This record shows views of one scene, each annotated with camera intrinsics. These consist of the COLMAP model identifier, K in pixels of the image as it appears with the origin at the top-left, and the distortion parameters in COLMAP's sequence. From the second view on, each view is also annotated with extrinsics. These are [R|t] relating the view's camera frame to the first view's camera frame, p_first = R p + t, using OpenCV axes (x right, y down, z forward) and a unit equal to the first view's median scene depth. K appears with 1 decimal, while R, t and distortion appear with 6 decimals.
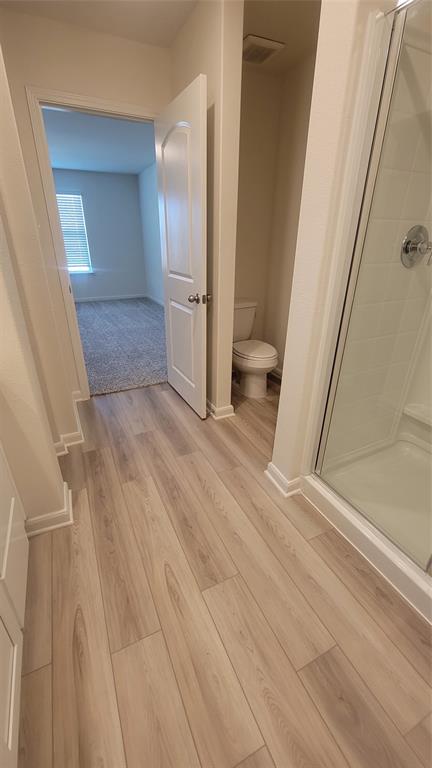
lens RADIAL K [[313.3, 0, 216.0], [0, 313.3, 384.0], [0, 0, 1]] dist [-0.002343, -0.000248]
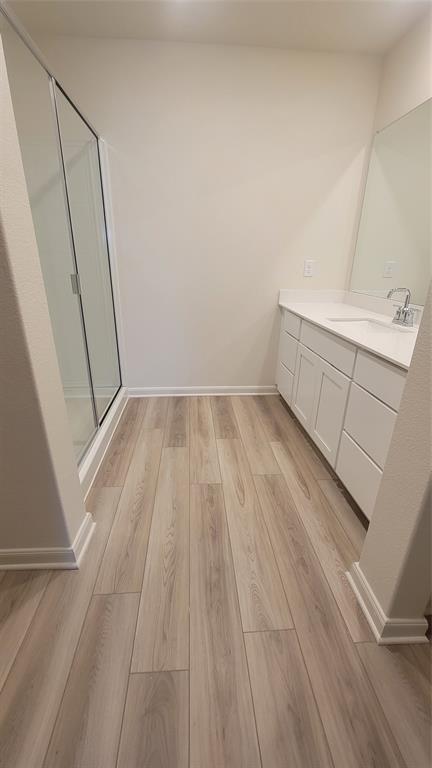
lens RADIAL K [[313.3, 0, 216.0], [0, 313.3, 384.0], [0, 0, 1]] dist [-0.002343, -0.000248]
pose [[-0.931830, -0.150820, 0.330069, -0.347356], [0.136153, 0.697803, 0.703230, -0.521206], [-0.336384, 0.700231, -0.629700, 1.312893]]
